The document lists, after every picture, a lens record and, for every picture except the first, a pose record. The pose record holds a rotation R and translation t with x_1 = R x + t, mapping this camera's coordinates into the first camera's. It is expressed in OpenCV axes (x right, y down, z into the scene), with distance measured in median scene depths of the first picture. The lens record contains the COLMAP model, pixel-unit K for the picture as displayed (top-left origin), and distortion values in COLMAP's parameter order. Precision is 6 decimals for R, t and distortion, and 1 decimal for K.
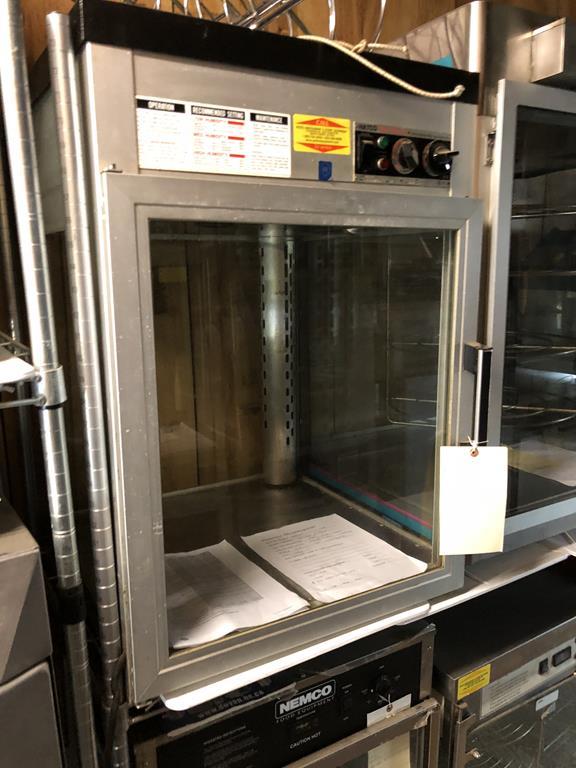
lens RADIAL K [[635.2, 0, 288.0], [0, 635.2, 384.0], [0, 0, 1]] dist [0.013834, 0.002782]
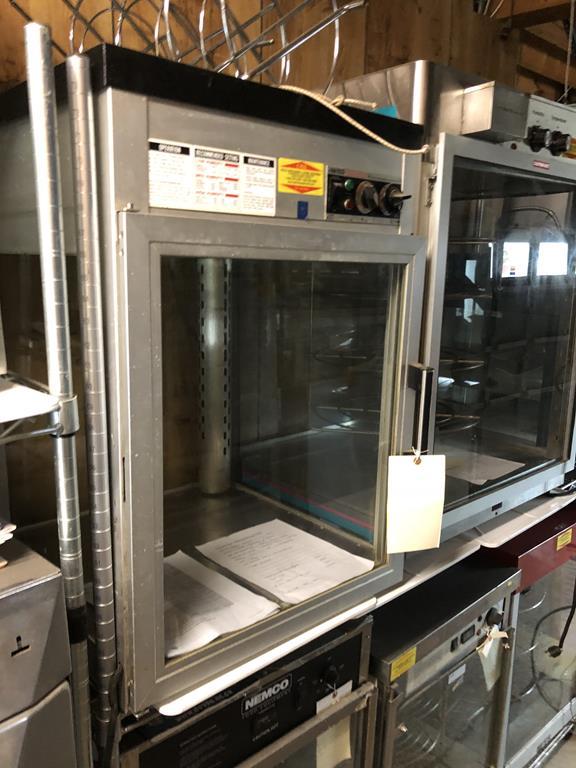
lens RADIAL K [[640.1, 0, 276.0], [0, 640.1, 387.8], [0, 0, 1]] dist [0.011549, 0.004326]
pose [[0.980622, -0.007919, 0.195748, -0.180040], [0.005592, 0.999907, 0.012434, -0.038576], [-0.195828, -0.011099, 0.980575, -0.063665]]
